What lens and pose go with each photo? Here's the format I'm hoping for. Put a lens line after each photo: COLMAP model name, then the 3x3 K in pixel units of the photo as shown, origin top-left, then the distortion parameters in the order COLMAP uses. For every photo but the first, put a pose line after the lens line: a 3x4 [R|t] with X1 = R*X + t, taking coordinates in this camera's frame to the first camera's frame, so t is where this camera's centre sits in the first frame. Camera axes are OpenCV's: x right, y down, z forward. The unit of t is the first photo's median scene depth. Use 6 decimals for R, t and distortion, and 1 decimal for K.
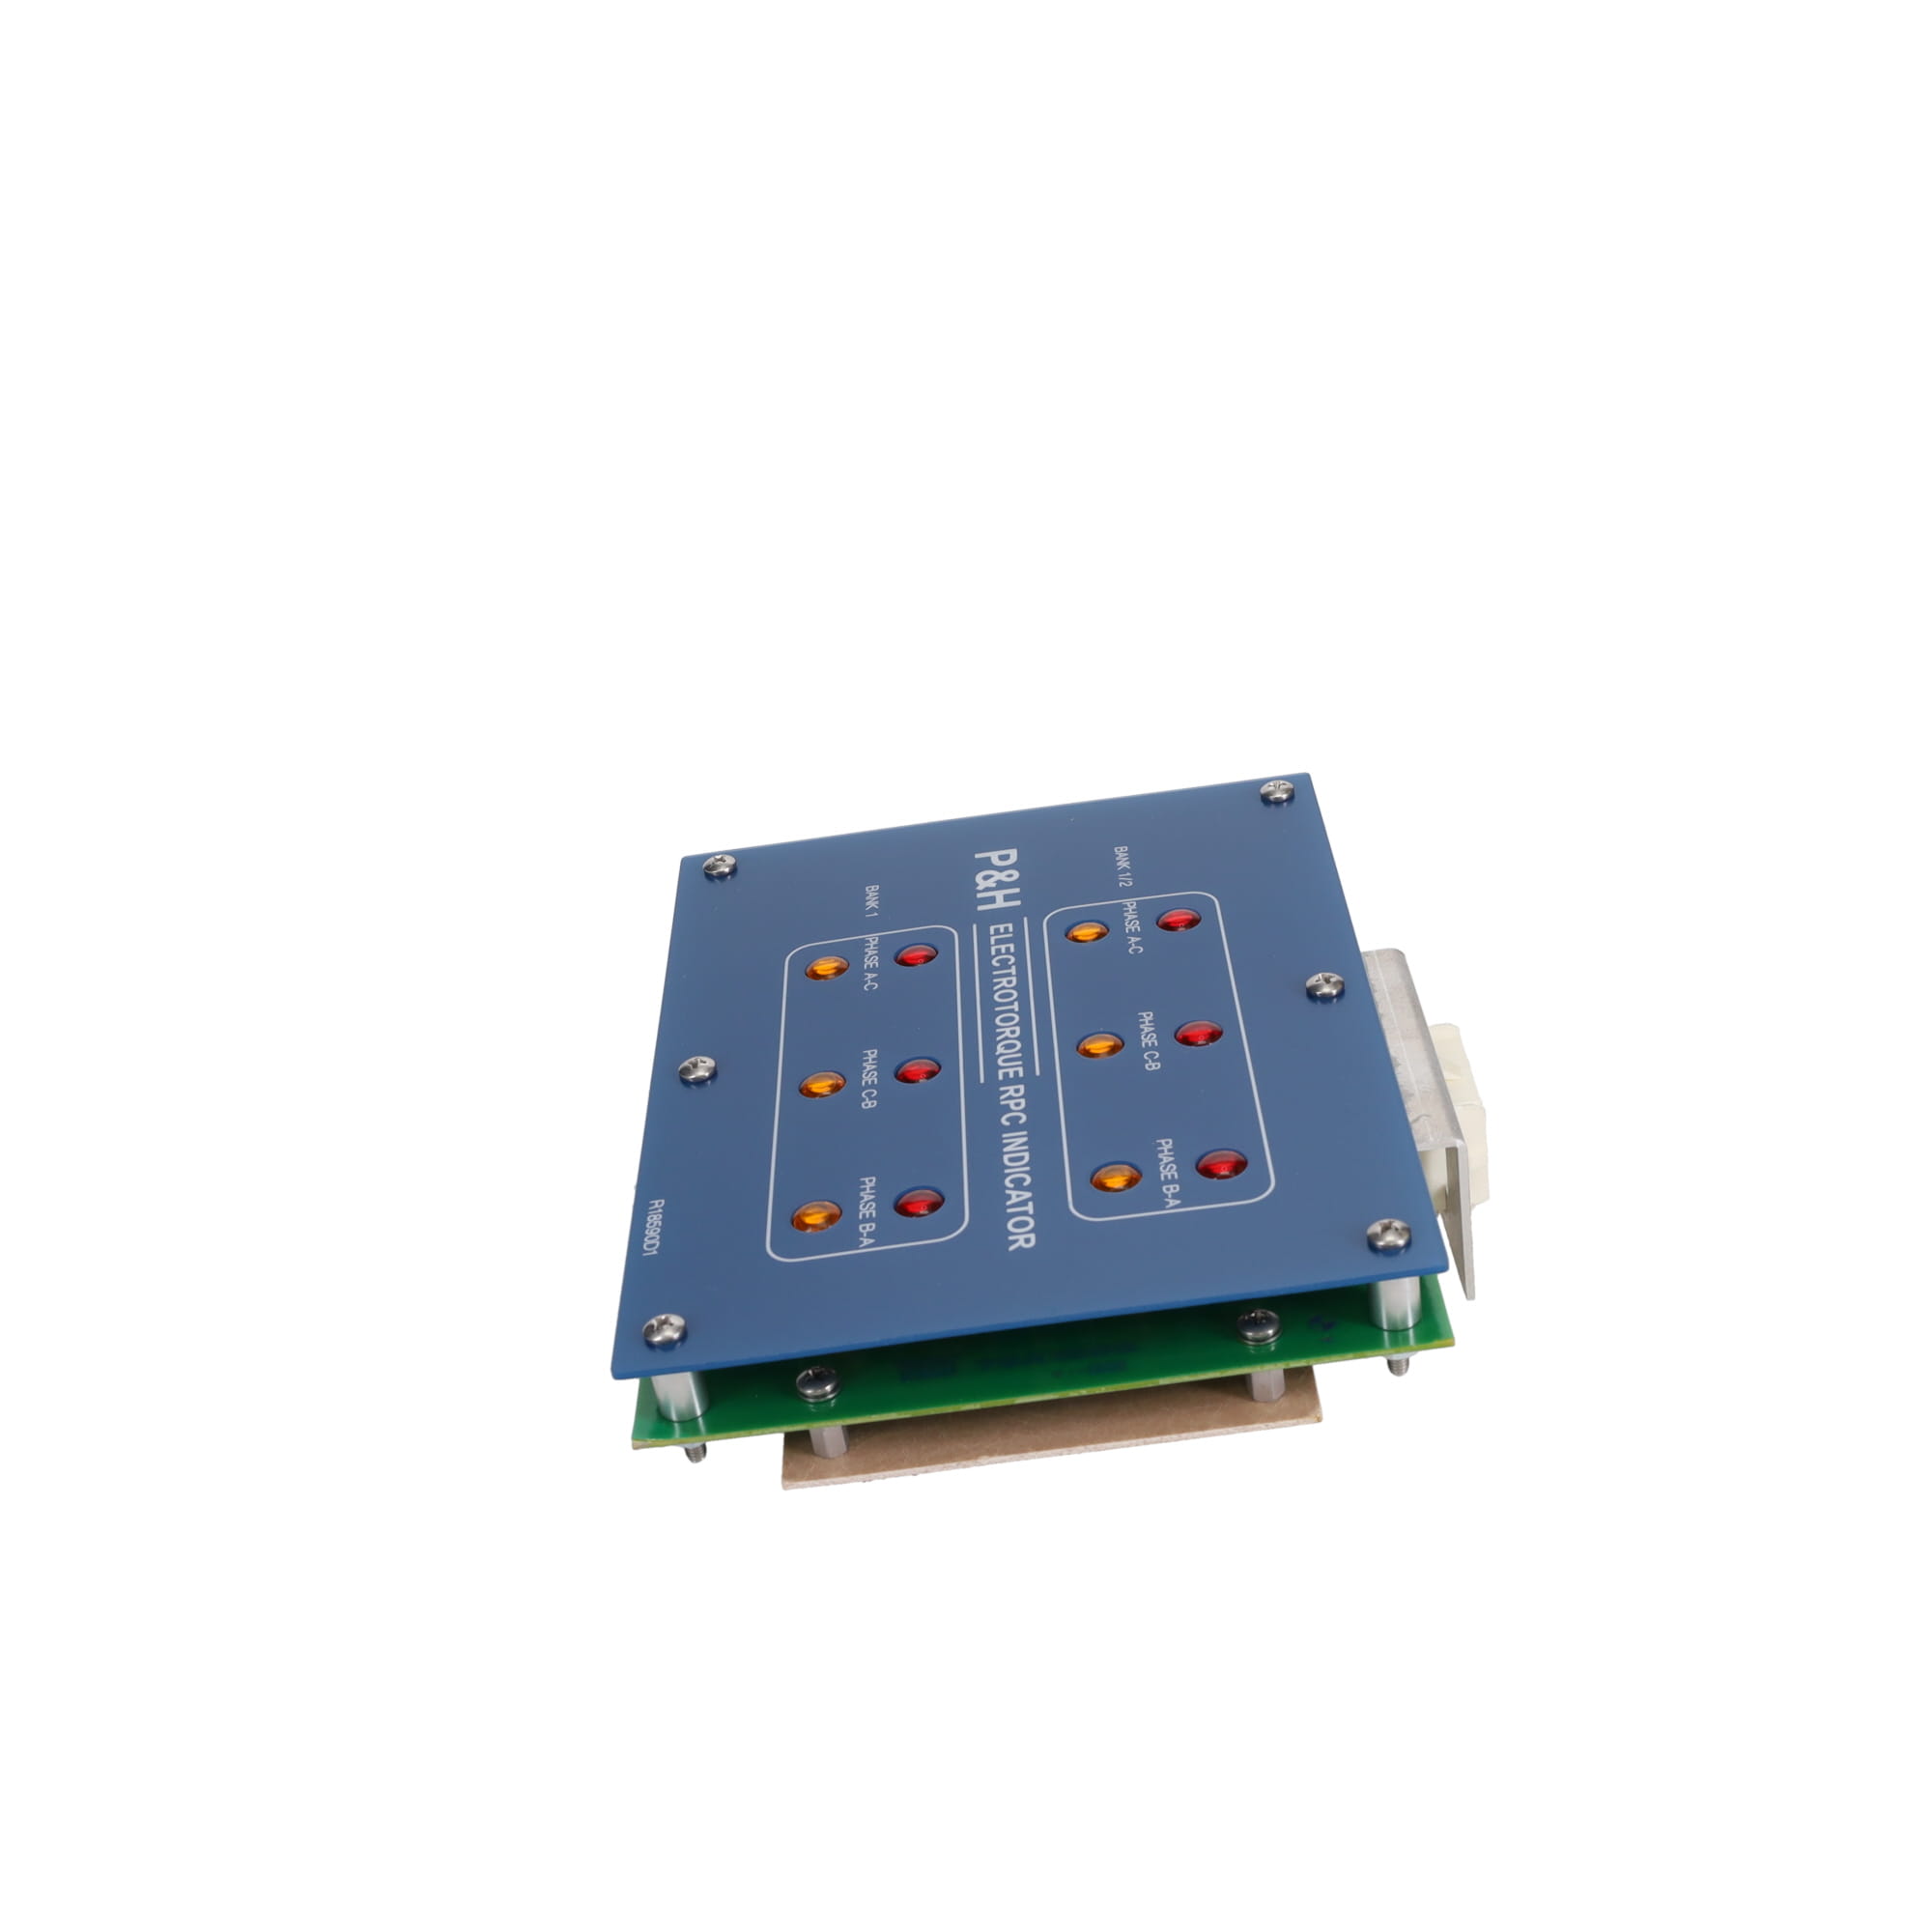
lens RADIAL K [[2764.1, 0, 966.0], [0, 2764.1, 966.0], [0, 0, 1]] dist [0.000545, -0.004735]
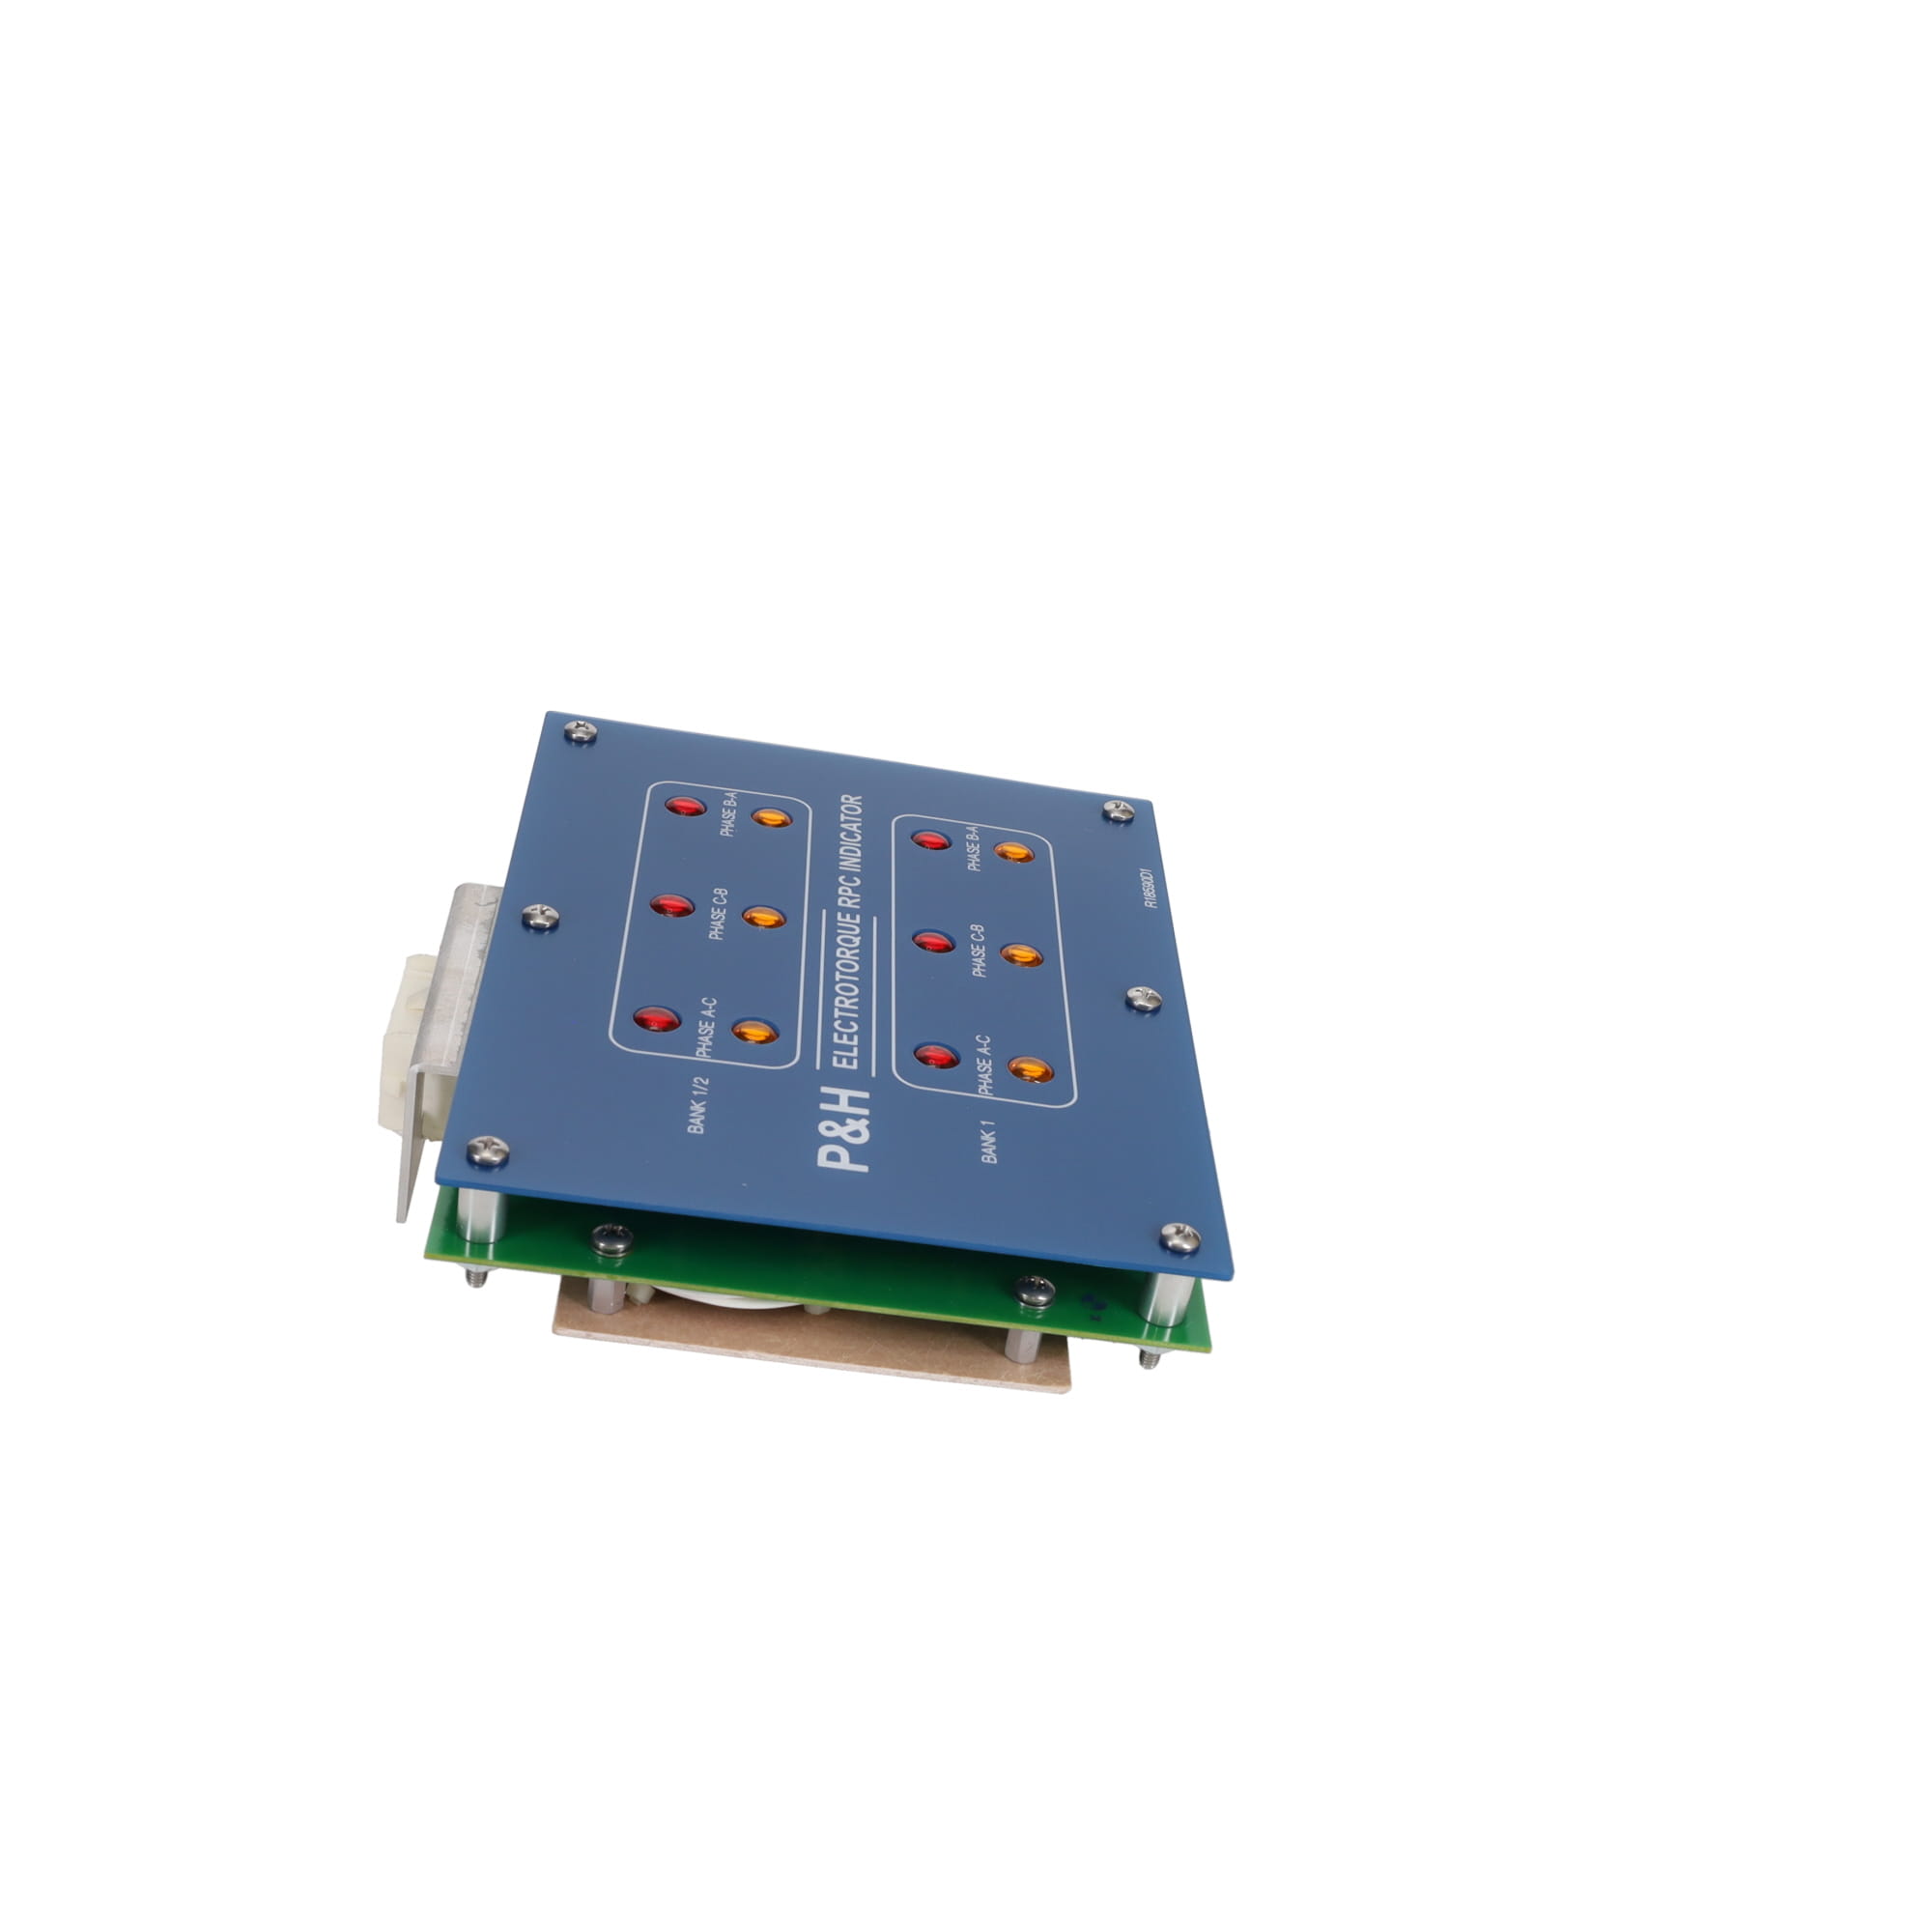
lens RADIAL K [[2764.1, 0, 966.0], [0, 2764.1, 966.0], [0, 0, 1]] dist [0.000545, -0.004735]
pose [[-0.999612, -0.022789, -0.015992, -0.012691], [-0.024821, 0.469355, 0.882661, -0.884167], [-0.012610, 0.882715, -0.469739, 1.472423]]
